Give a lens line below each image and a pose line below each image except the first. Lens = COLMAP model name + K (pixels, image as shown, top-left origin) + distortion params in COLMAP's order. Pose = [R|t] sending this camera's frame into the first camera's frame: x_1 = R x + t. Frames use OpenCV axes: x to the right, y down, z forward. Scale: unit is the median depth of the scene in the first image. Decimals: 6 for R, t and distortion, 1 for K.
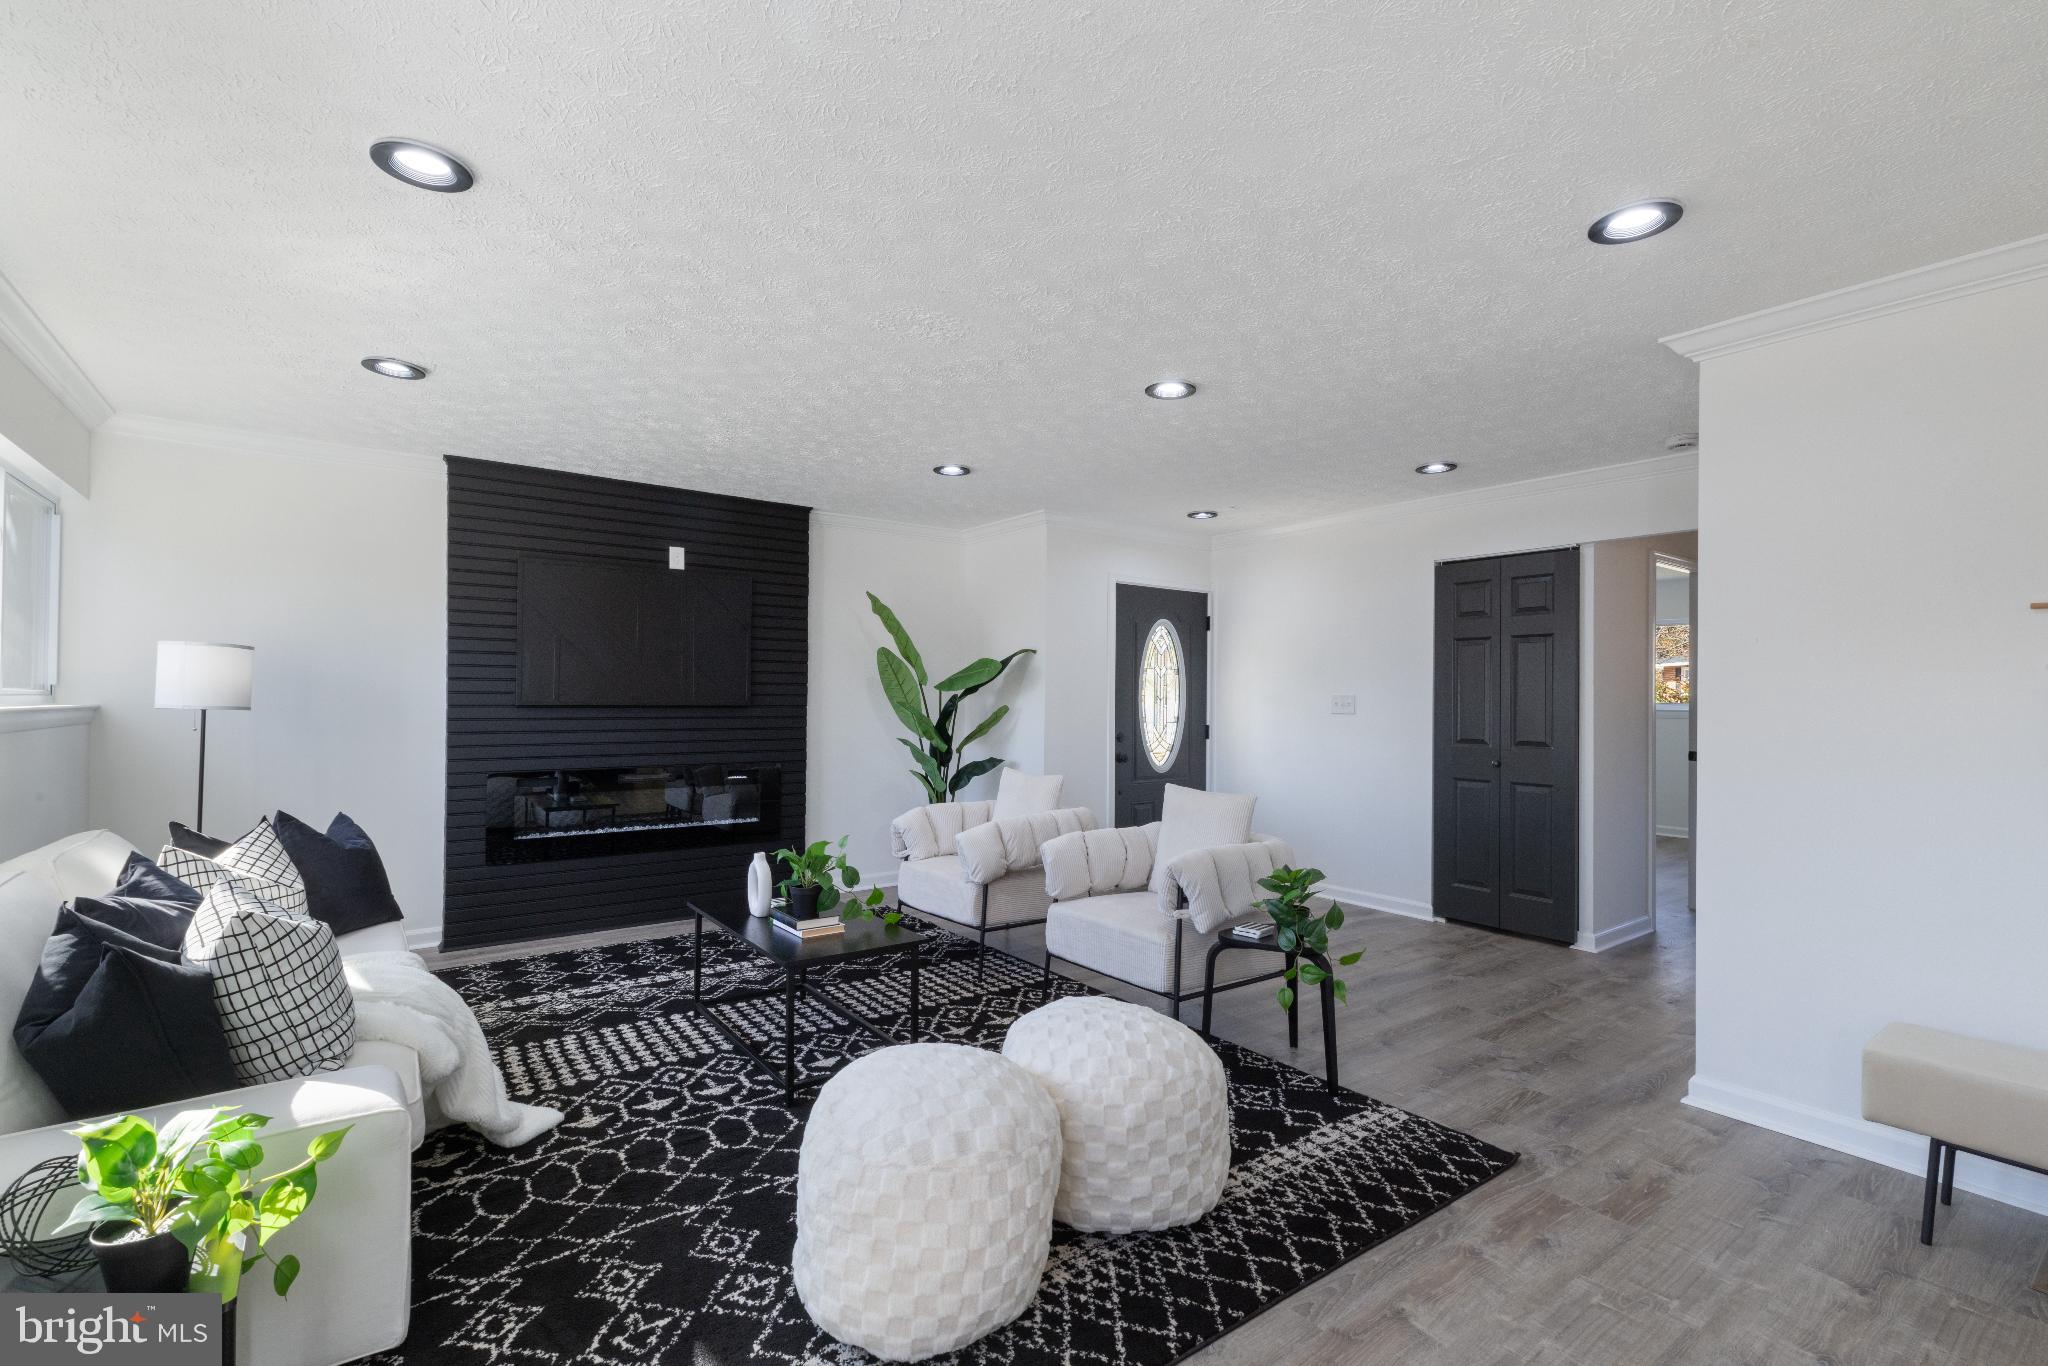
lens RADIAL K [[921.5, 0, 1026.6], [0, 921.5, 685.3], [0, 0, 1]] dist [0.001272, -0.000328]
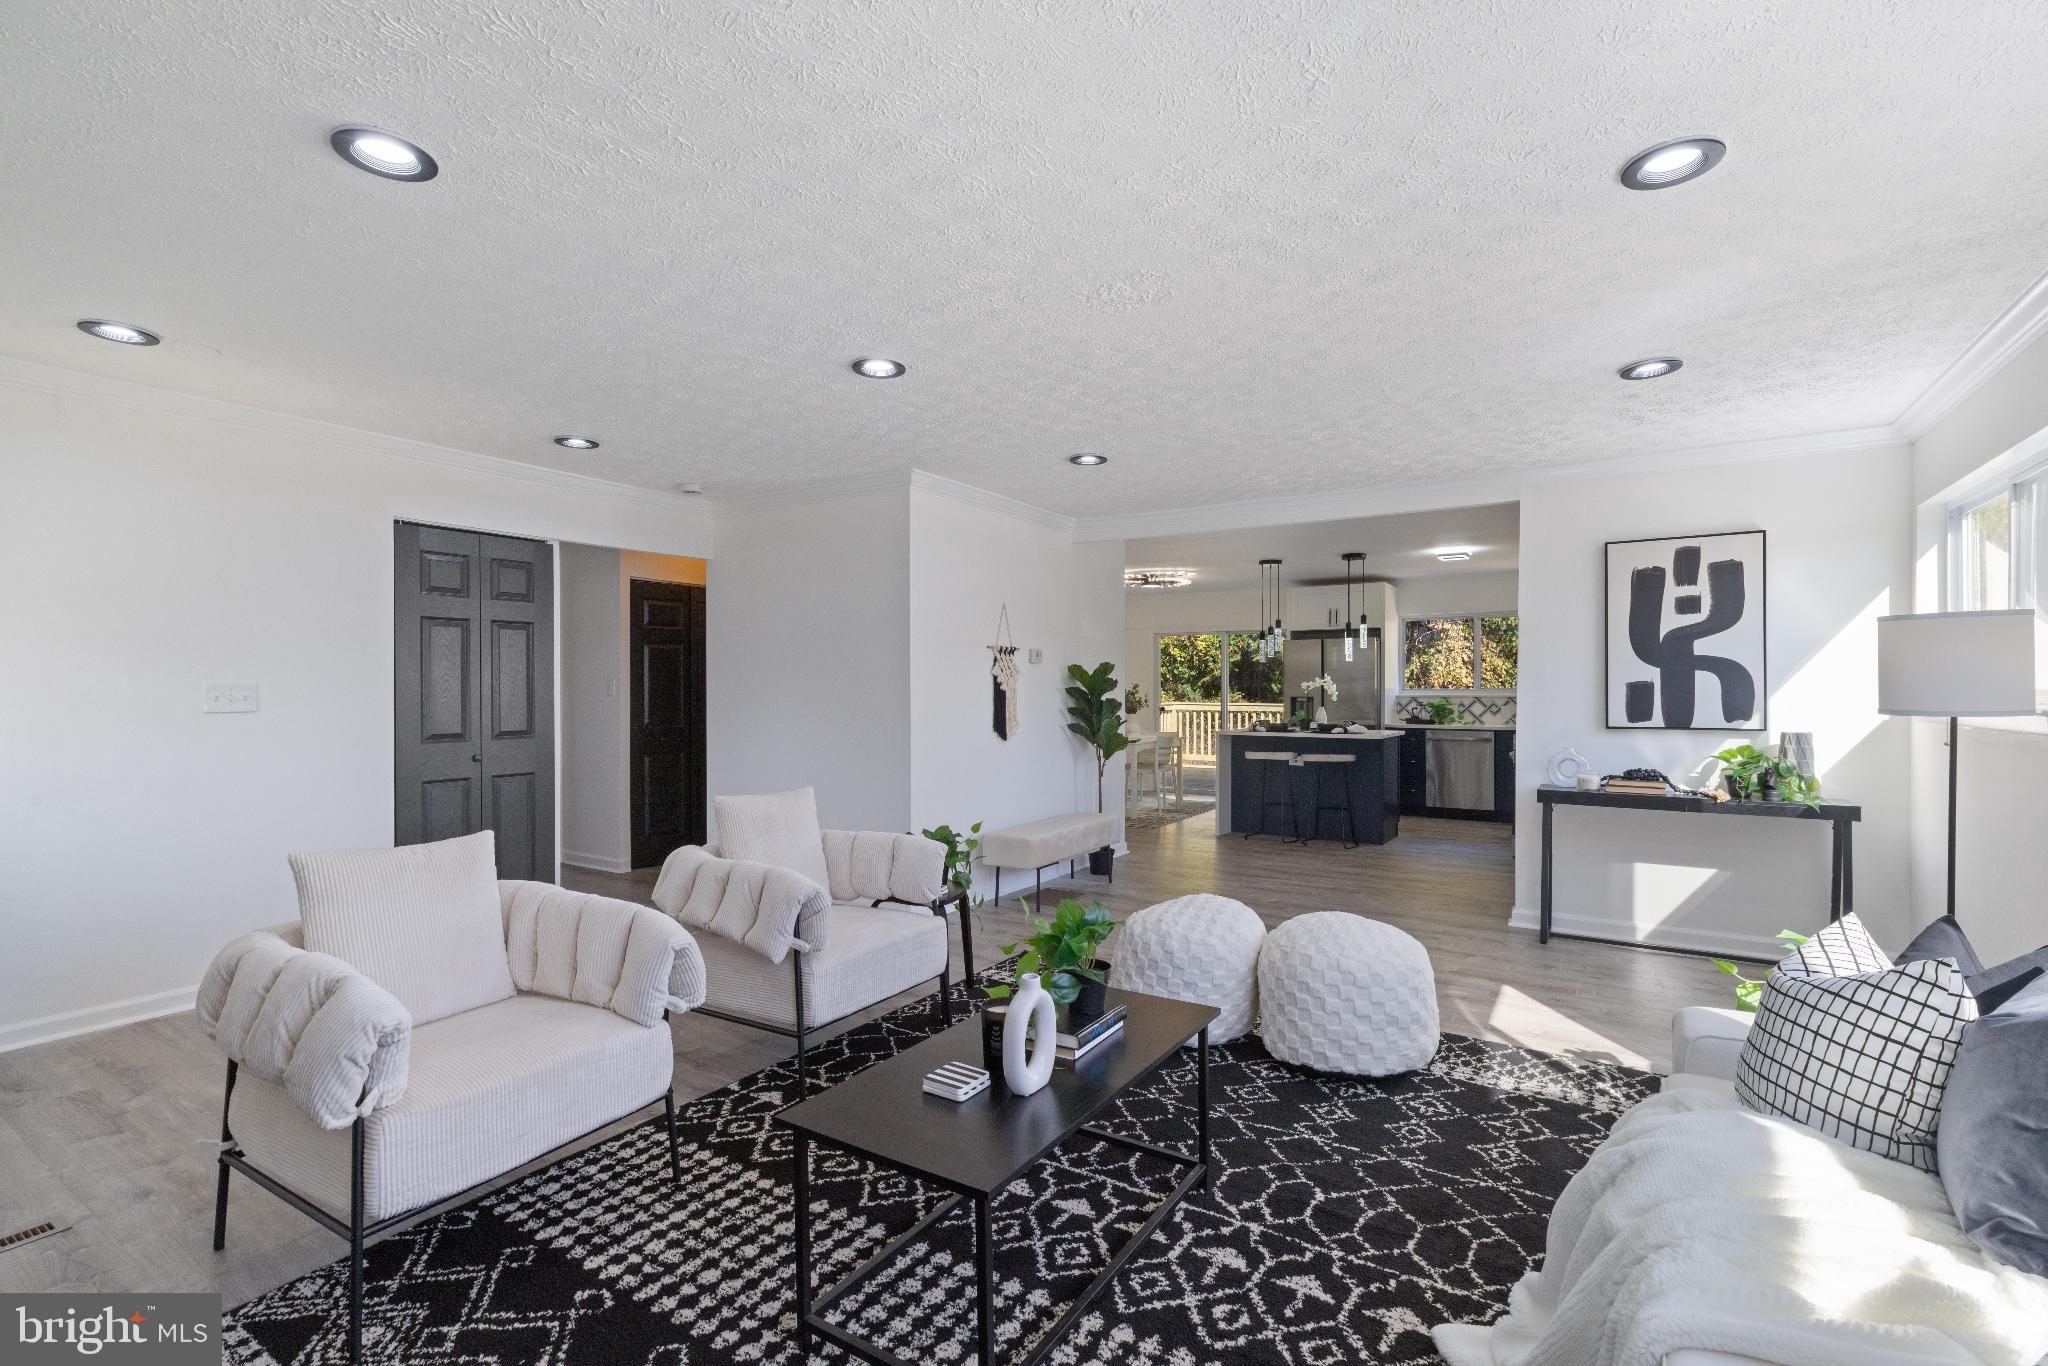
lens RADIAL K [[921.5, 0, 1028.8], [0, 921.5, 685.3], [0, 0, 1]] dist [0.001272, -0.000328]
pose [[-0.355150, -0.006365, 0.934788, -0.919640], [-0.011012, 0.999936, 0.002625, 0.004883], [-0.934745, -0.009362, -0.355197, 1.367616]]
